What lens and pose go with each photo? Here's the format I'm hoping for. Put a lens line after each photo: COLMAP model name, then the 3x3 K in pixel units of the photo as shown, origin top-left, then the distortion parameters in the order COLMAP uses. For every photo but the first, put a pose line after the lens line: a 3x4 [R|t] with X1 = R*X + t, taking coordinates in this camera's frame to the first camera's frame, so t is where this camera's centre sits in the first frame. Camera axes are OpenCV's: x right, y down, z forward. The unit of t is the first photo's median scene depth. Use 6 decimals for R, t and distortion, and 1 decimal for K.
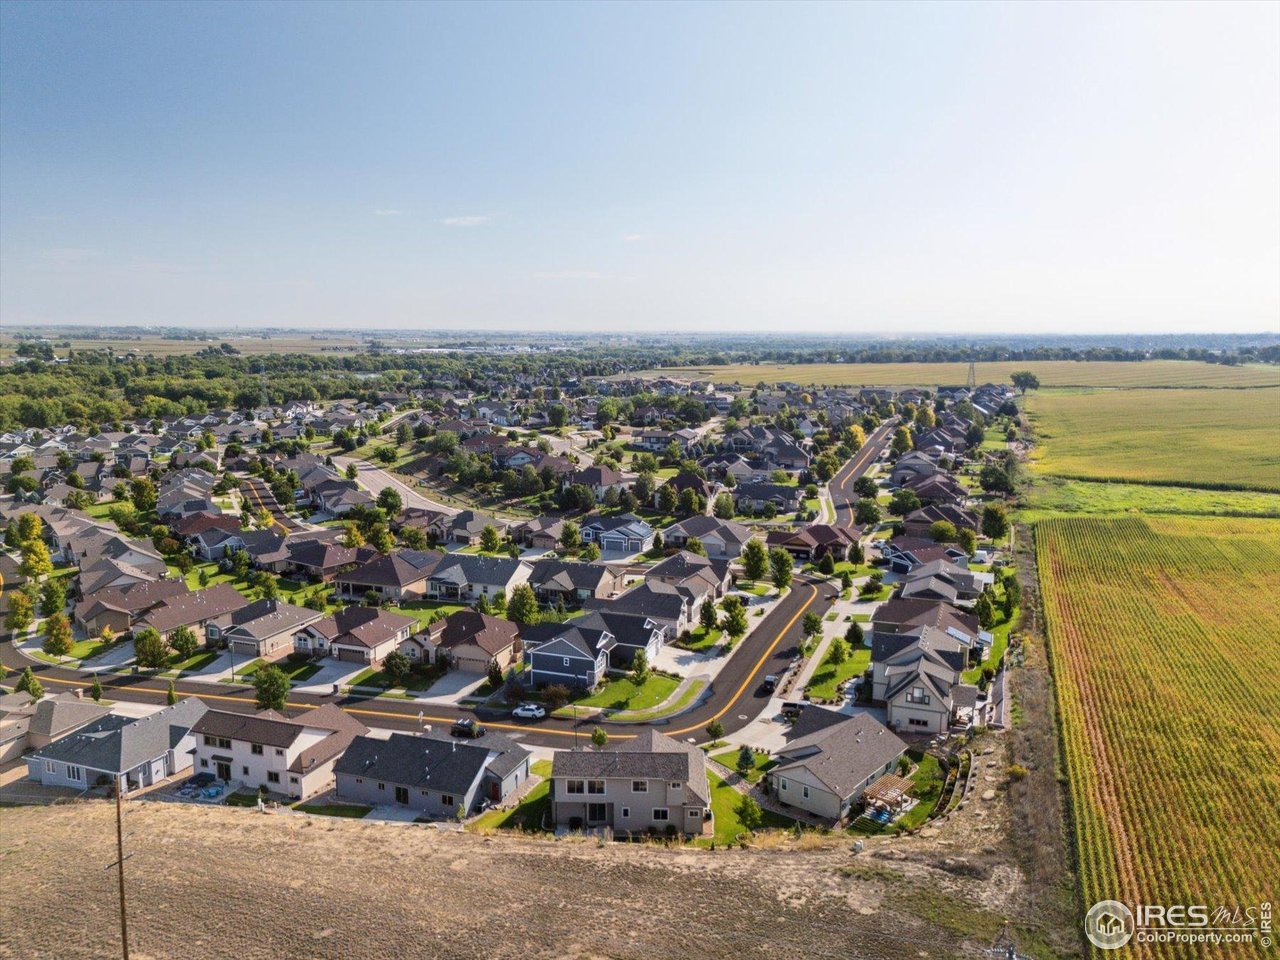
lens RADIAL K [[988.1, 0, 640.0], [0, 988.1, 480.0], [0, 0, 1]] dist [0.042943, 0.001831]
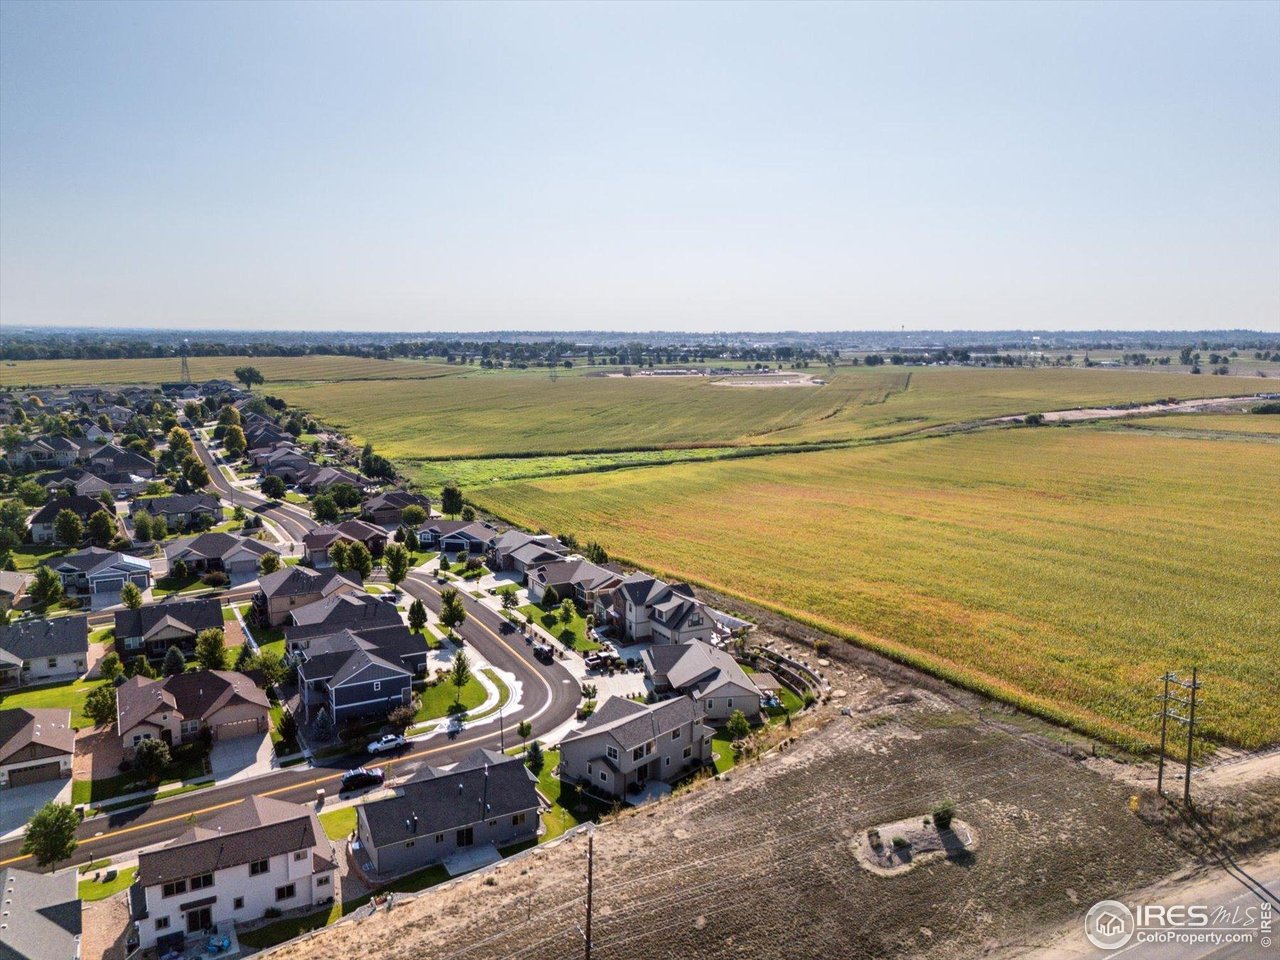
lens RADIAL K [[960.9, 0, 653.0], [0, 960.9, 481.0], [0, 0, 1]] dist [0.082138, -0.085305]
pose [[0.635199, -0.111514, 0.764256, -0.581375], [0.104526, 0.992830, 0.057991, -0.033110], [-0.765243, 0.043049, 0.642301, 0.205509]]
